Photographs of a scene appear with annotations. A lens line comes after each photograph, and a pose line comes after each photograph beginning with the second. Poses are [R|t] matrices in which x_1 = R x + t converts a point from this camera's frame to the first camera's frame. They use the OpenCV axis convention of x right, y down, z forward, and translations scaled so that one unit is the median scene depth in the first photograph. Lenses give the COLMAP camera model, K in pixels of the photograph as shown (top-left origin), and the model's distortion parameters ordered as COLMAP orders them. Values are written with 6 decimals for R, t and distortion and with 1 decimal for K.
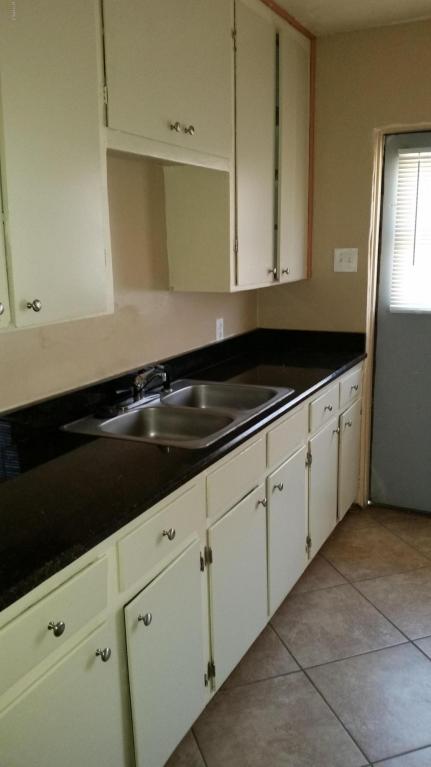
lens RADIAL K [[639.3, 0, 215.5], [0, 639.3, 383.5], [0, 0, 1]] dist [0.151643, -0.240217]
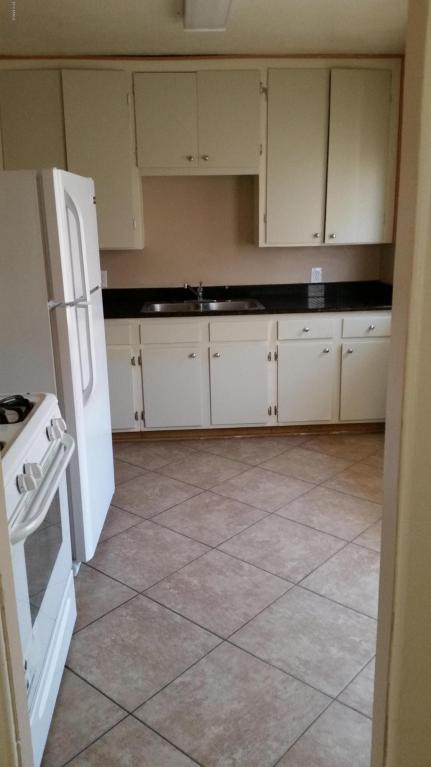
lens RADIAL K [[639.3, 0, 215.5], [0, 639.3, 383.5], [0, 0, 1]] dist [0.151643, -0.240217]
pose [[0.506226, 0.227926, -0.831736, 1.421253], [-0.182813, 0.970886, 0.154792, -0.035000], [0.842802, 0.073693, 0.533155, 0.037060]]
